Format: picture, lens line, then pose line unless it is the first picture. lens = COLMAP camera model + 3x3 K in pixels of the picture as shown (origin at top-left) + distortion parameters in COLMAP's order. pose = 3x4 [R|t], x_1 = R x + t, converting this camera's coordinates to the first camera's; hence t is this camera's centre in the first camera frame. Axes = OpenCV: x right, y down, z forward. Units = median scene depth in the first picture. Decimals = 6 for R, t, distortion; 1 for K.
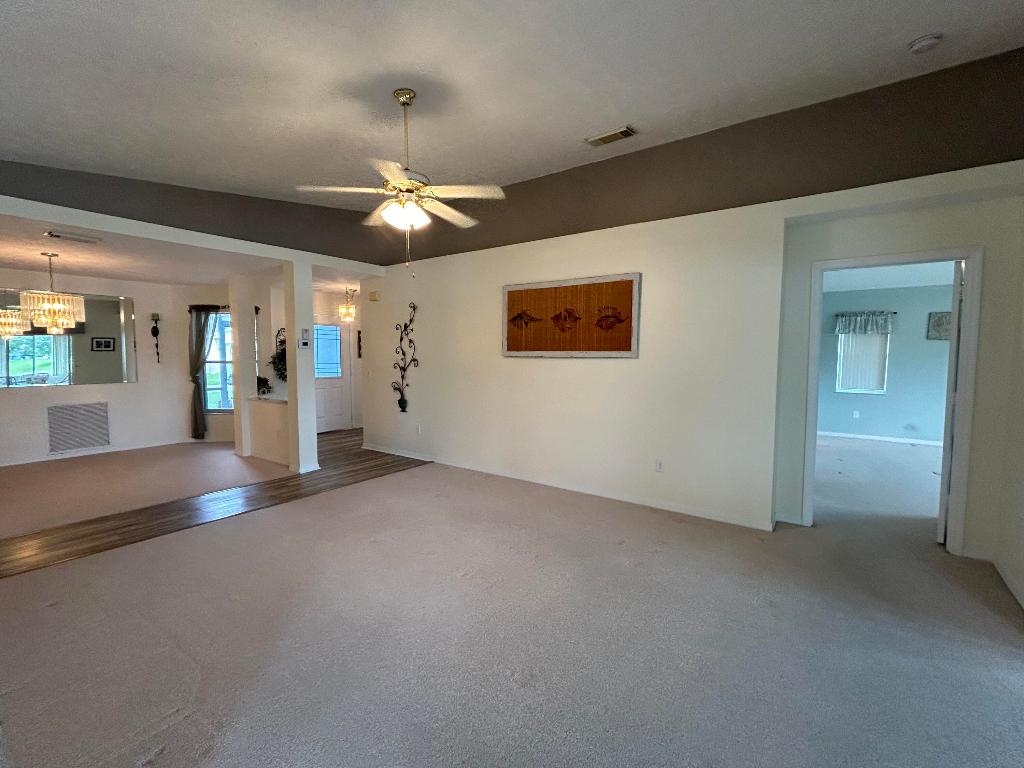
lens RADIAL K [[456.7, 0, 512.0], [0, 456.7, 384.0], [0, 0, 1]] dist [0.003814, 0.000504]
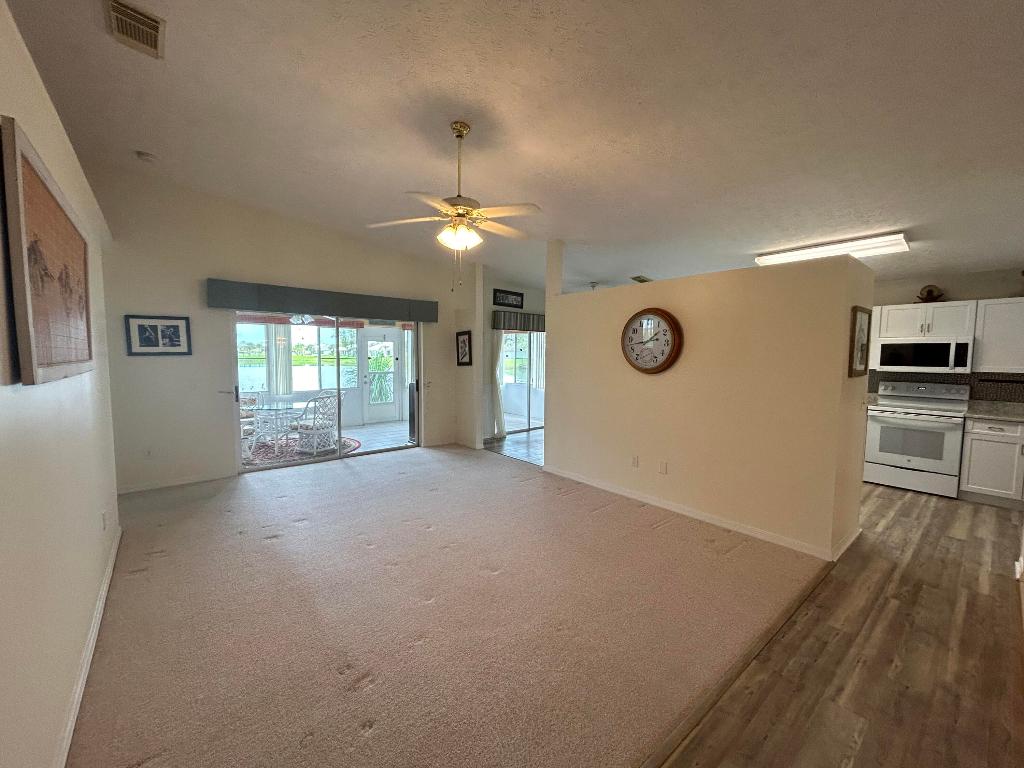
lens RADIAL K [[413.5, 0, 509.7], [0, 413.5, 382.8], [0, 0, 1]] dist [-0.004130, -0.000342]
pose [[-0.970235, -0.027007, 0.240654, -0.367420], [0.006625, 0.990430, 0.137857, -0.097958], [-0.242074, 0.135348, -0.960771, 1.223266]]
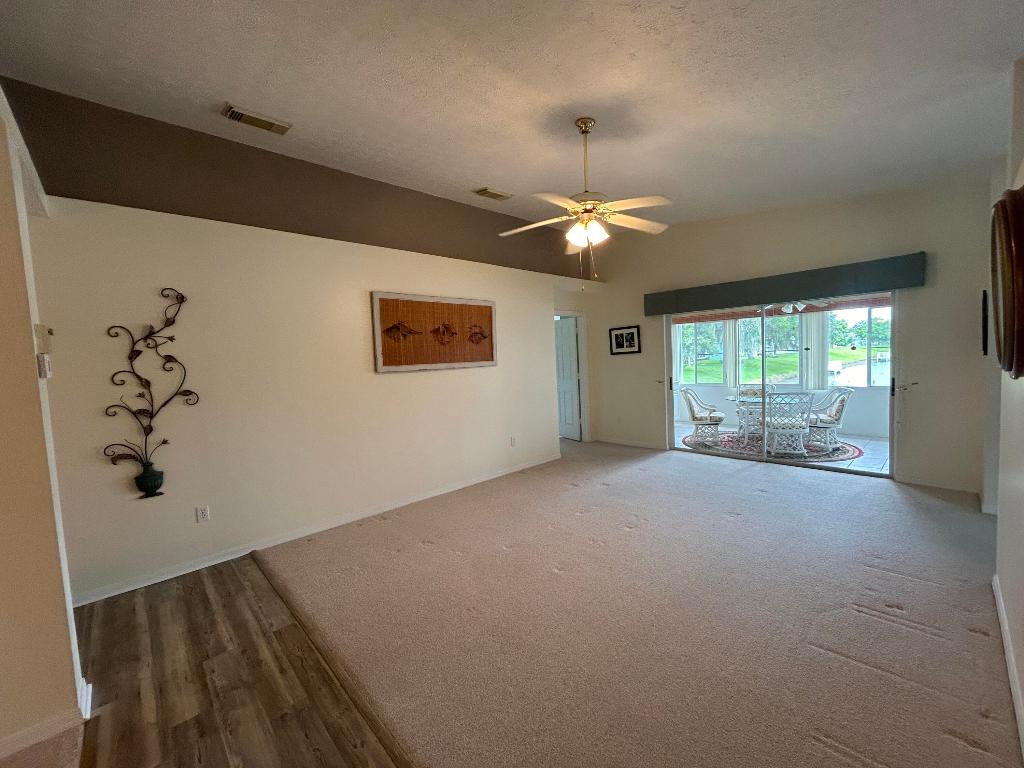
lens RADIAL K [[411.5, 0, 510.8], [0, 411.5, 385.4], [0, 0, 1]] dist [-0.001113, 0.000035]
pose [[0.184196, -0.077440, 0.979834, -0.771259], [0.115550, 0.991685, 0.056654, -0.054396], [-0.976074, 0.102785, 0.191612, 0.639174]]
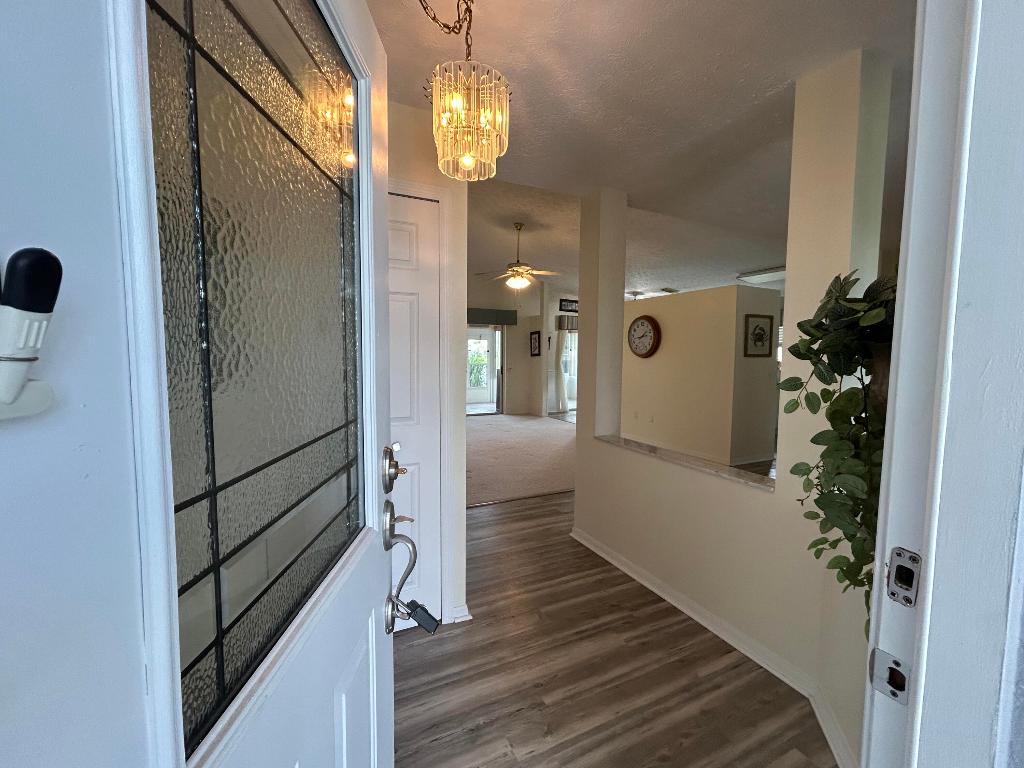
lens RADIAL K [[432.0, 0, 512.0], [0, 432.0, 384.0], [0, 0, 1]] dist [0.000466, -0.000073]
pose [[-0.892360, -0.042662, 0.449302, -0.684172], [0.019885, 0.990839, 0.133575, -0.106474], [-0.450885, 0.128132, -0.883337, 1.737461]]
